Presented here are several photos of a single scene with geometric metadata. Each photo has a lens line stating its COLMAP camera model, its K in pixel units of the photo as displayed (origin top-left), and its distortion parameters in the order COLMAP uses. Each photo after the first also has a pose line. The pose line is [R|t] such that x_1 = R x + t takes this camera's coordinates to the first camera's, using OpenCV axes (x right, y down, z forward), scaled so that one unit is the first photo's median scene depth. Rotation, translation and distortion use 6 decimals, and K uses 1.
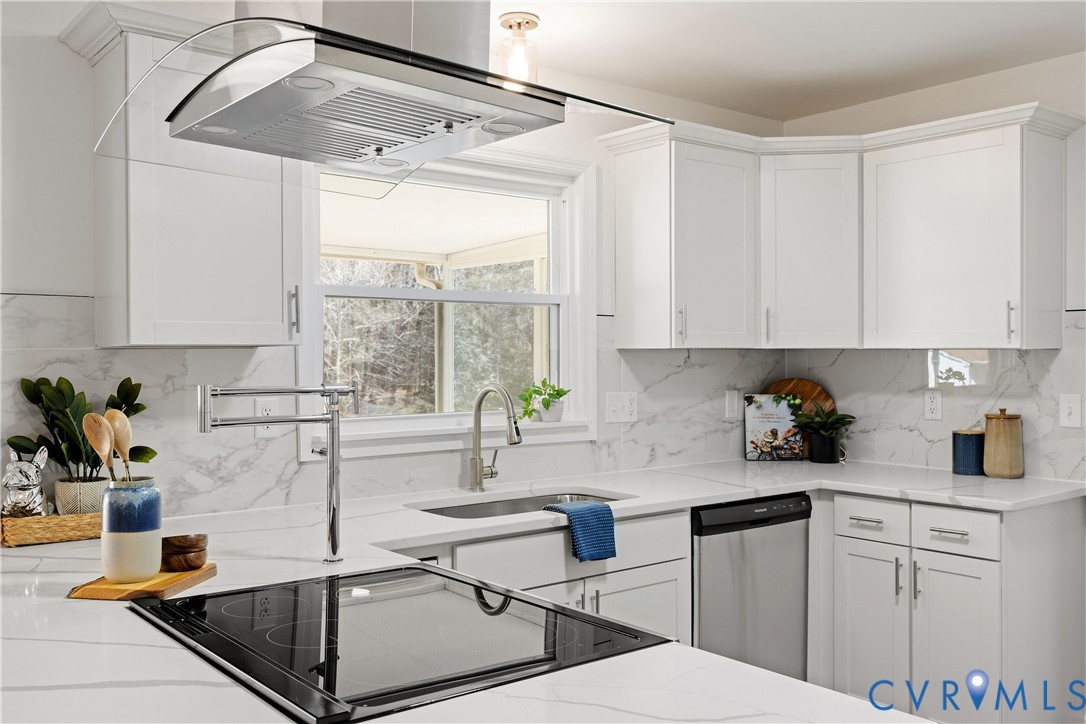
lens RADIAL K [[964.2, 0, 543.0], [0, 964.2, 362.0], [0, 0, 1]] dist [0.006919, 0.003499]
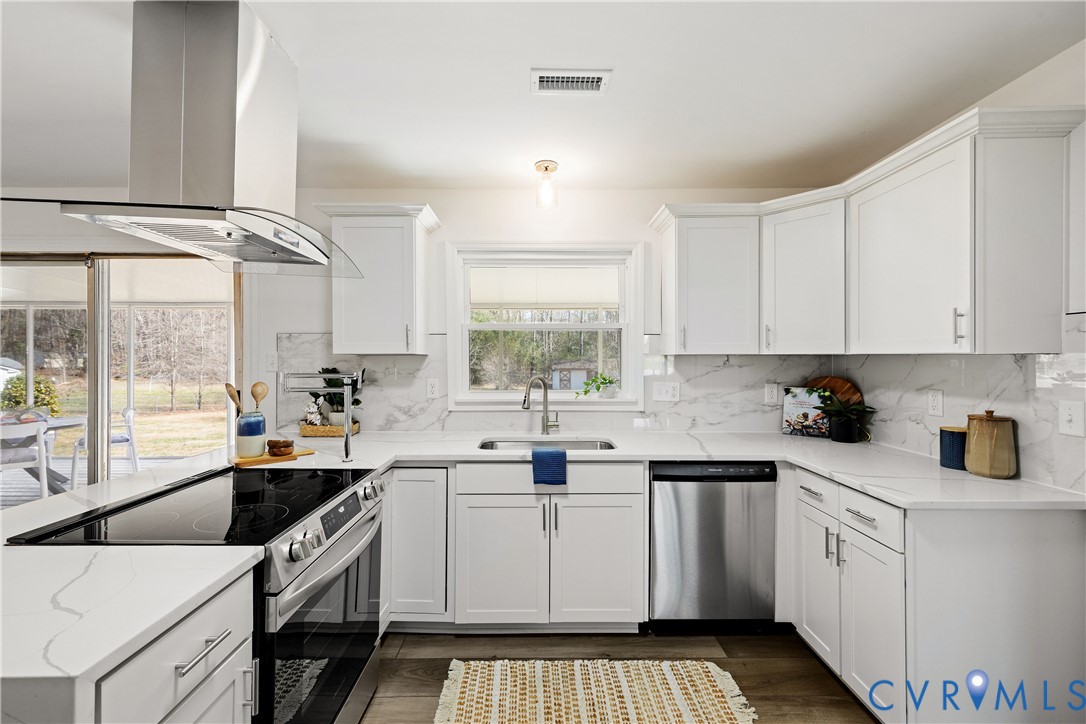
lens RADIAL K [[445.4, 0, 543.0], [0, 445.4, 362.0], [0, 0, 1]] dist [0.011583, 0.000023]
pose [[0.782619, 0.006162, -0.622471, 0.383424], [-0.005820, 0.999980, 0.002582, -0.002921], [0.622474, 0.001602, 0.782639, 0.298533]]
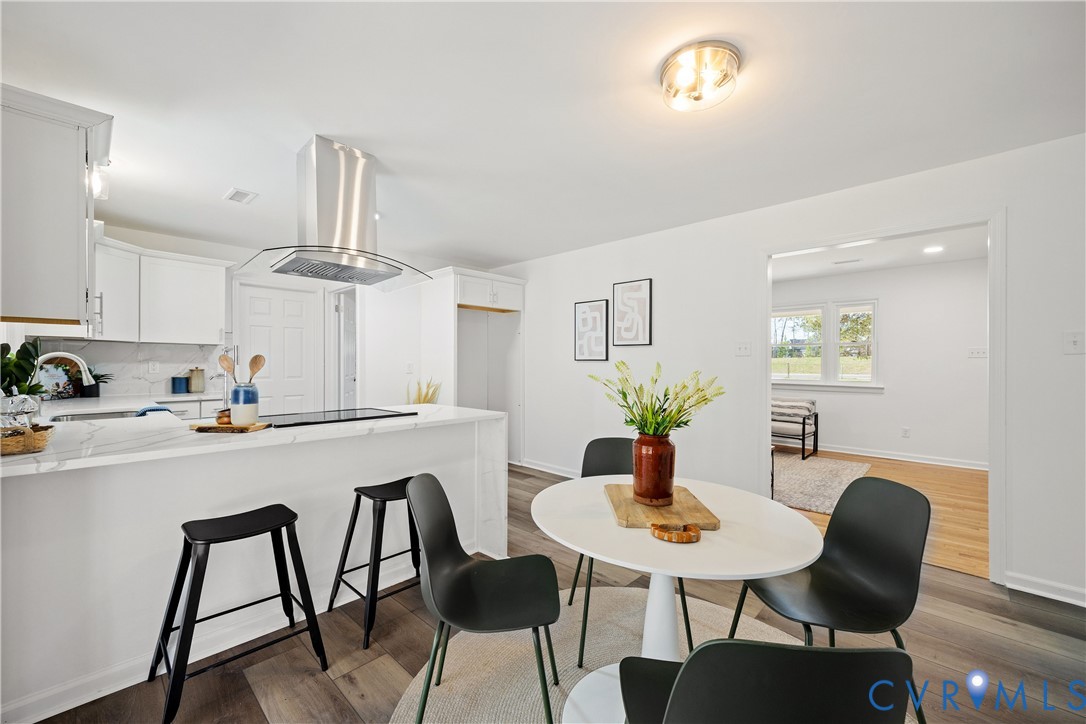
lens RADIAL K [[445.4, 0, 543.0], [0, 445.4, 362.0], [0, 0, 1]] dist [0.011583, 0.000023]
pose [[-0.127288, 0.002299, 0.991863, -0.832276], [0.002503, 0.999995, -0.001996, 0.037657], [-0.991863, 0.002228, -0.127293, 0.200835]]
